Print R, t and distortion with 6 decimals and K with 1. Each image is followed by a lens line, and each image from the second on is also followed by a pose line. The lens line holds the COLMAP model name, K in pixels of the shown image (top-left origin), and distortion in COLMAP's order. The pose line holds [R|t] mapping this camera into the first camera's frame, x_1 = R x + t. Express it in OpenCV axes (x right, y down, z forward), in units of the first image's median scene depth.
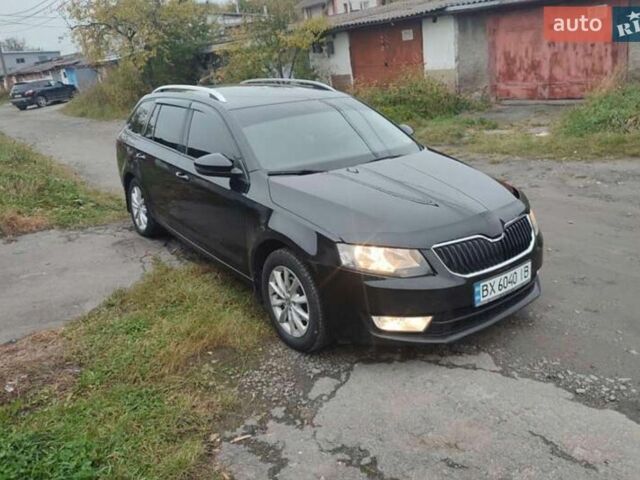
lens RADIAL K [[488.8, 0, 320.5], [0, 488.8, 275.7], [0, 0, 1]] dist [0.023387, -0.002463]
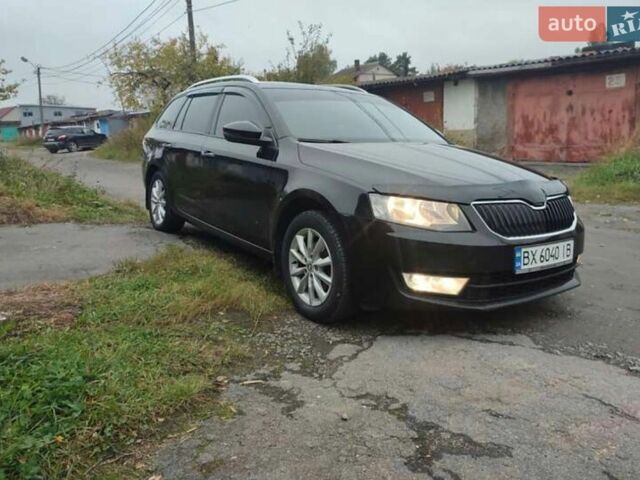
lens RADIAL K [[488.8, 0, 320.5], [0, 488.8, 275.7], [0, 0, 1]] dist [0.023387, -0.002463]
pose [[0.997133, 0.073464, -0.018114, -0.027562], [-0.075197, 0.988727, -0.129476, 0.189927], [0.008398, 0.130467, 0.991417, 0.077452]]
